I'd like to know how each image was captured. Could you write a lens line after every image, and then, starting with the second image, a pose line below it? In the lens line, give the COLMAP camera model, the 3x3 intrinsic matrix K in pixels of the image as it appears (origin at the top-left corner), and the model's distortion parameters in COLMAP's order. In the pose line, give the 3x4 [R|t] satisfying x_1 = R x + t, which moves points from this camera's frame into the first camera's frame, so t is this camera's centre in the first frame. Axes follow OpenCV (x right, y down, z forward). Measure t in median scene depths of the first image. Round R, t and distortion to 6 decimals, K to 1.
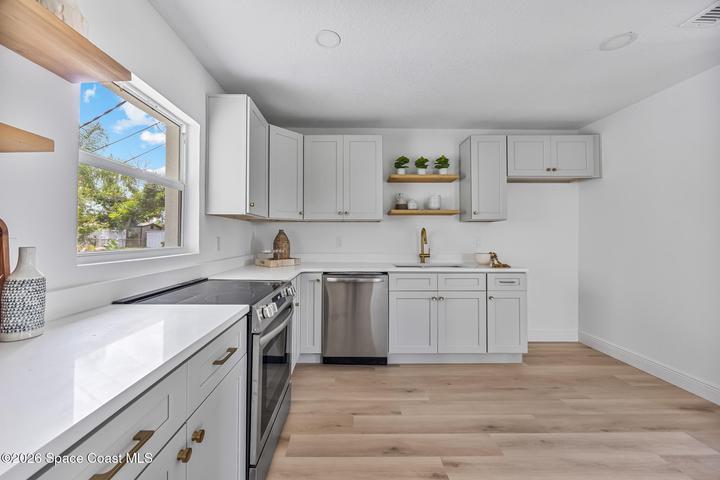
lens RADIAL K [[277.1, 0, 355.8], [0, 277.1, 233.7], [0, 0, 1]] dist [-0.002171, -0.000080]
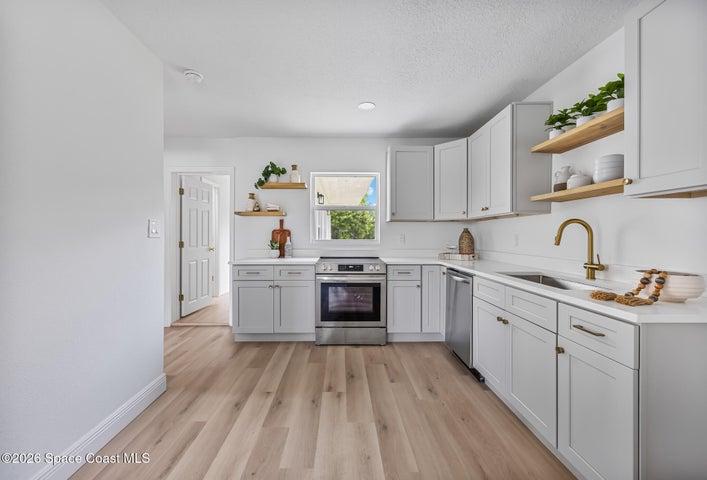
lens RADIAL K [[312.5, 0, 353.5], [0, 312.5, 240.0], [0, 0, 1]] dist [0.000802, 0.000101]
pose [[-0.013467, 0.011841, -0.999839, 1.288734], [0.012093, 0.999859, 0.011679, 0.015373], [0.999836, -0.011934, -0.013608, 0.736577]]
